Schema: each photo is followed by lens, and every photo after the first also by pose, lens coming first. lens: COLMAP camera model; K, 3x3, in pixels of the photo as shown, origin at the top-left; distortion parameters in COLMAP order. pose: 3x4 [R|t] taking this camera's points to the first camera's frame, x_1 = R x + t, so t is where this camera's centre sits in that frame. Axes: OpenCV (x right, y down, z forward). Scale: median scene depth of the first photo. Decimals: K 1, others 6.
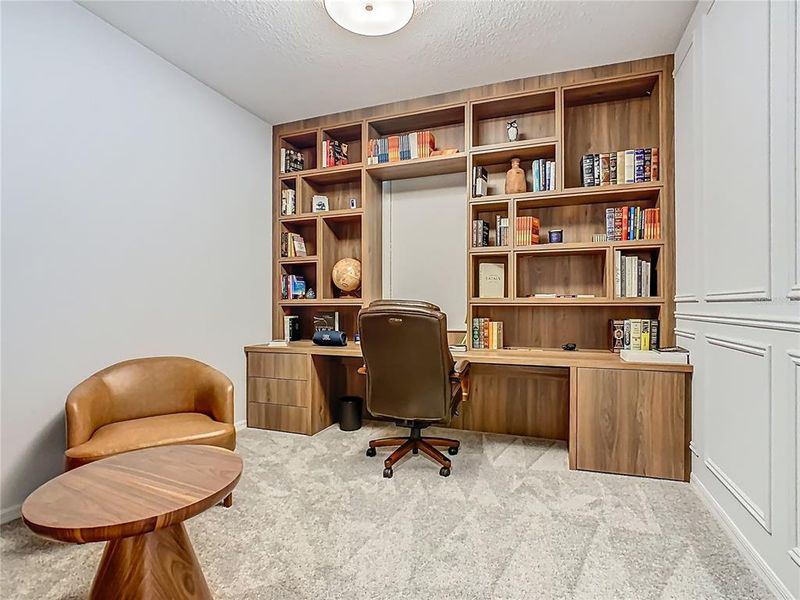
lens RADIAL K [[404.3, 0, 405.3], [0, 404.3, 302.9], [0, 0, 1]] dist [-0.011785, -0.001574]
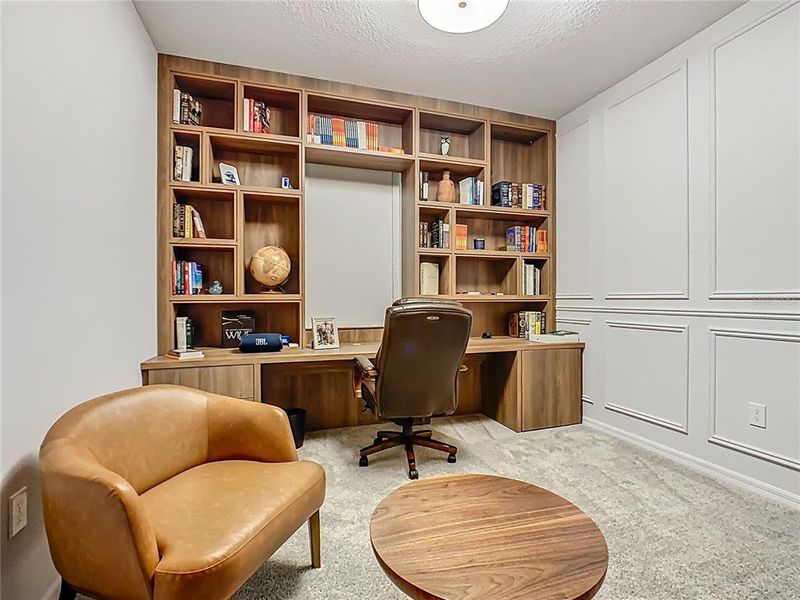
lens RADIAL K [[404.3, 0, 406.5], [0, 404.3, 299.4], [0, 0, 1]] dist [-0.011785, -0.001574]
pose [[0.776676, -0.002459, 0.629895, -0.536413], [-0.001947, 0.999978, 0.006305, -0.007134], [-0.629897, -0.006124, 0.776655, 0.201333]]
